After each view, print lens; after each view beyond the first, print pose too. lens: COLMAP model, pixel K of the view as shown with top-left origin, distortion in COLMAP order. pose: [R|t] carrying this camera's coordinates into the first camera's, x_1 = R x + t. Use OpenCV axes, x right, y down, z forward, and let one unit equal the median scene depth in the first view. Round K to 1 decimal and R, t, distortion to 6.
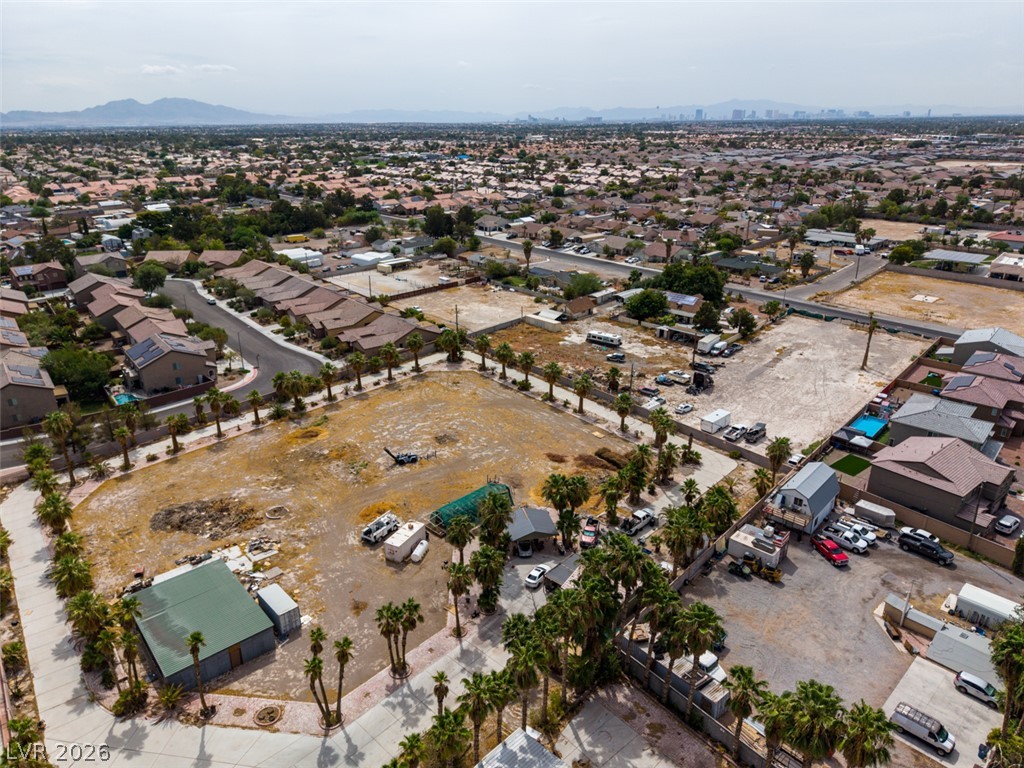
lens RADIAL K [[682.5, 0, 512.0], [0, 682.5, 388.4], [0, 0, 1]] dist [0.039230, -0.044851]
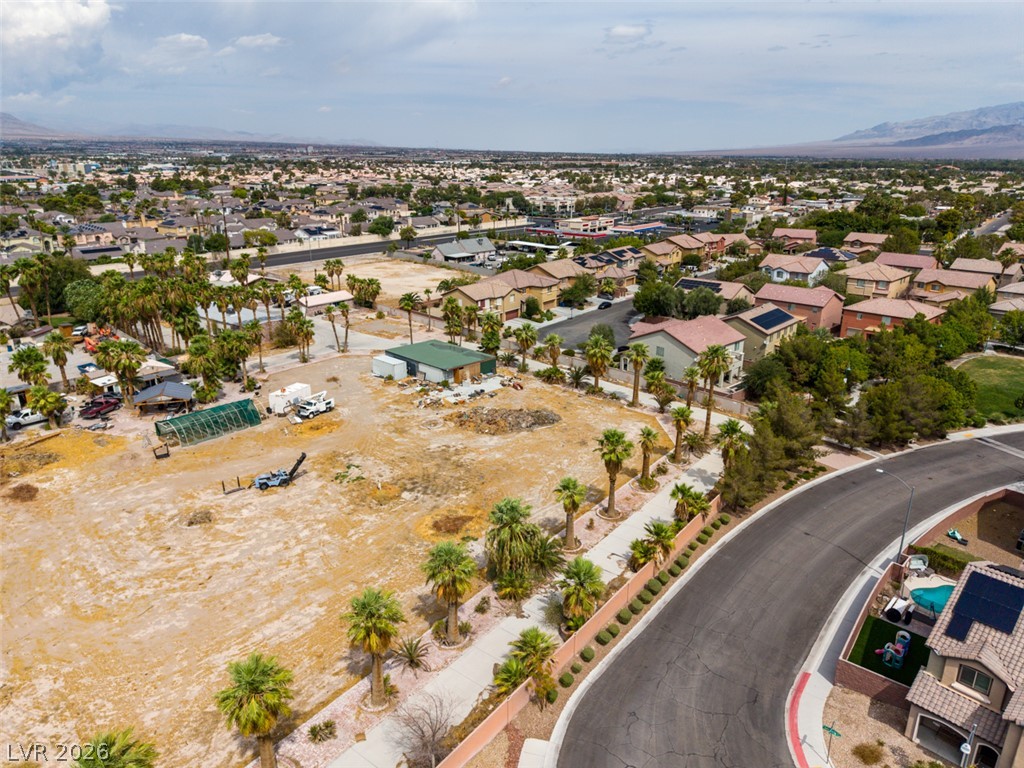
lens RADIAL K [[682.5, 0, 512.0], [0, 682.5, 388.4], [0, 0, 1]] dist [0.039230, -0.044851]
pose [[-0.996741, 0.026170, -0.076311, -0.229171], [-0.029466, 0.762467, 0.646355, -0.268029], [0.075100, 0.646497, -0.759211, 1.003687]]
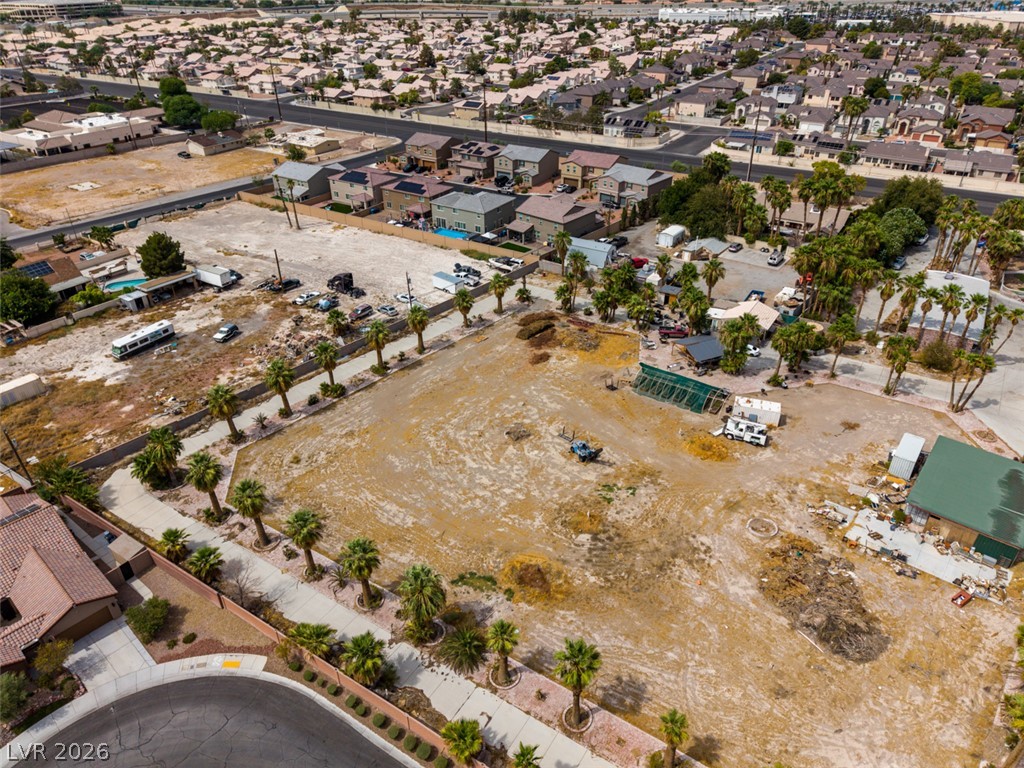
lens RADIAL K [[685.3, 0, 512.0], [0, 685.3, 384.0], [0, 0, 1]] dist [0.030907, -0.032412]
pose [[-0.165529, -0.513289, 0.842101, -0.515563], [0.374720, 0.757107, 0.535140, -0.271556], [-0.912242, 0.404133, 0.067016, 0.685398]]
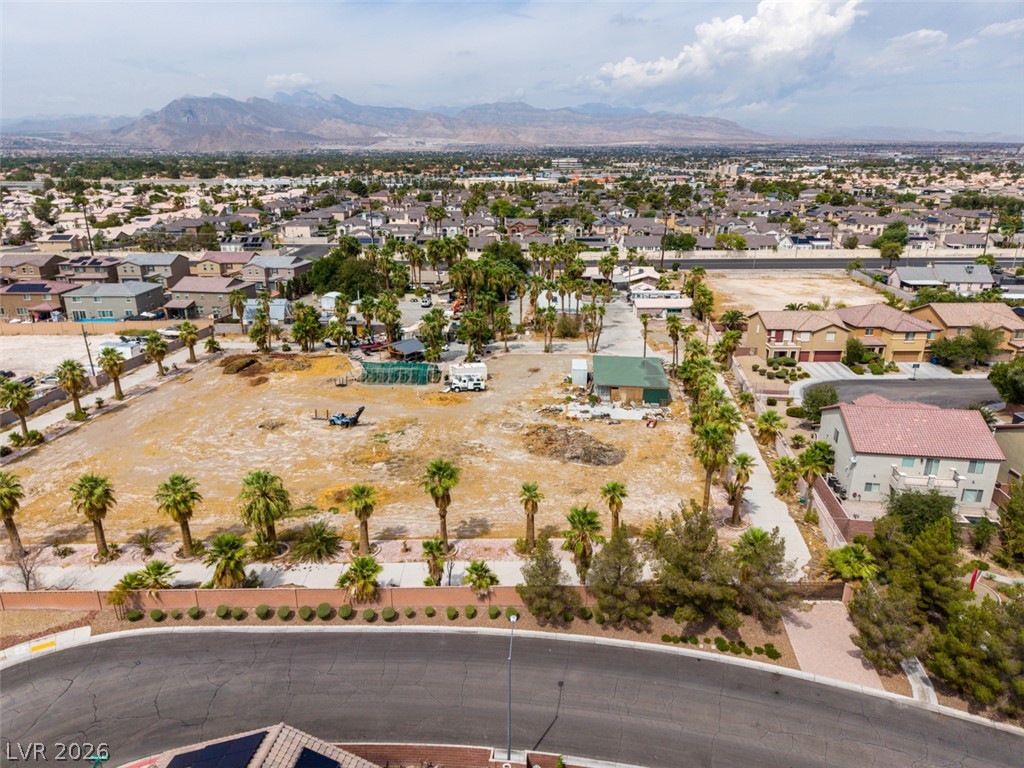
lens RADIAL K [[685.3, 0, 512.0], [0, 685.3, 384.0], [0, 0, 1]] dist [0.030907, -0.032412]
pose [[-0.685797, -0.226322, 0.691708, -0.584687], [0.269170, 0.804155, 0.529984, -0.214091], [-0.676187, 0.549649, -0.490568, 0.857087]]
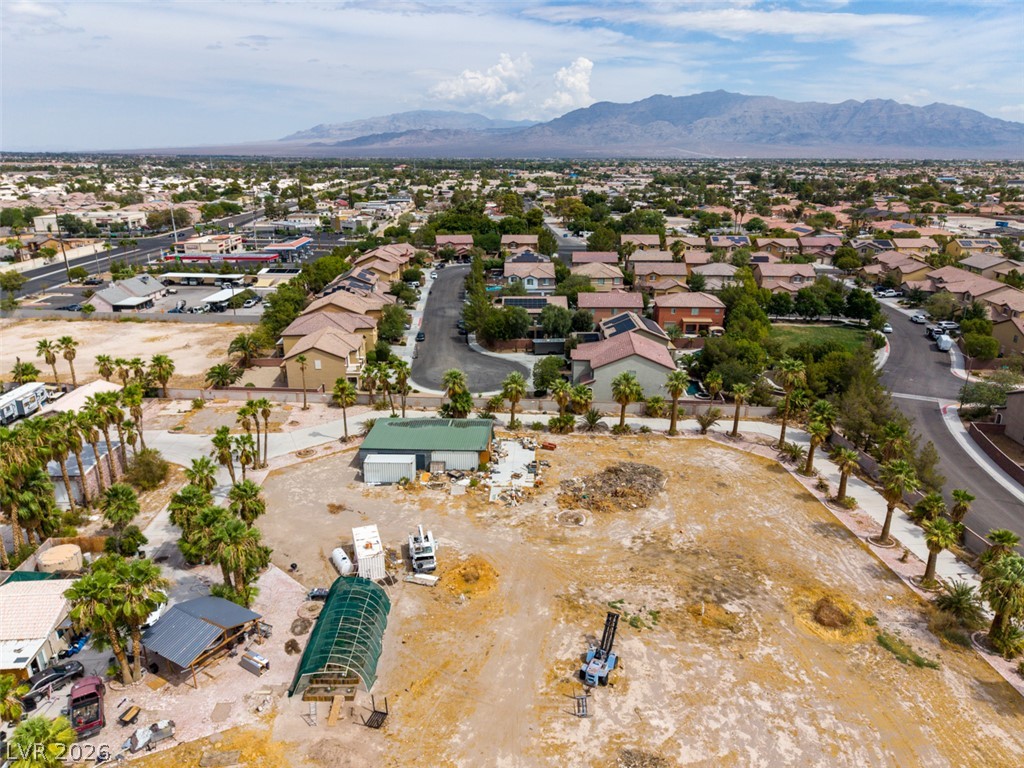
lens RADIAL K [[686.3, 0, 512.0], [0, 686.3, 384.0], [0, 0, 1]] dist [0.024007, -0.029276]
pose [[-0.692376, 0.229773, -0.683973, 0.108314], [-0.264449, 0.801167, 0.536841, -0.193277], [0.671328, 0.552572, -0.493946, 0.749712]]
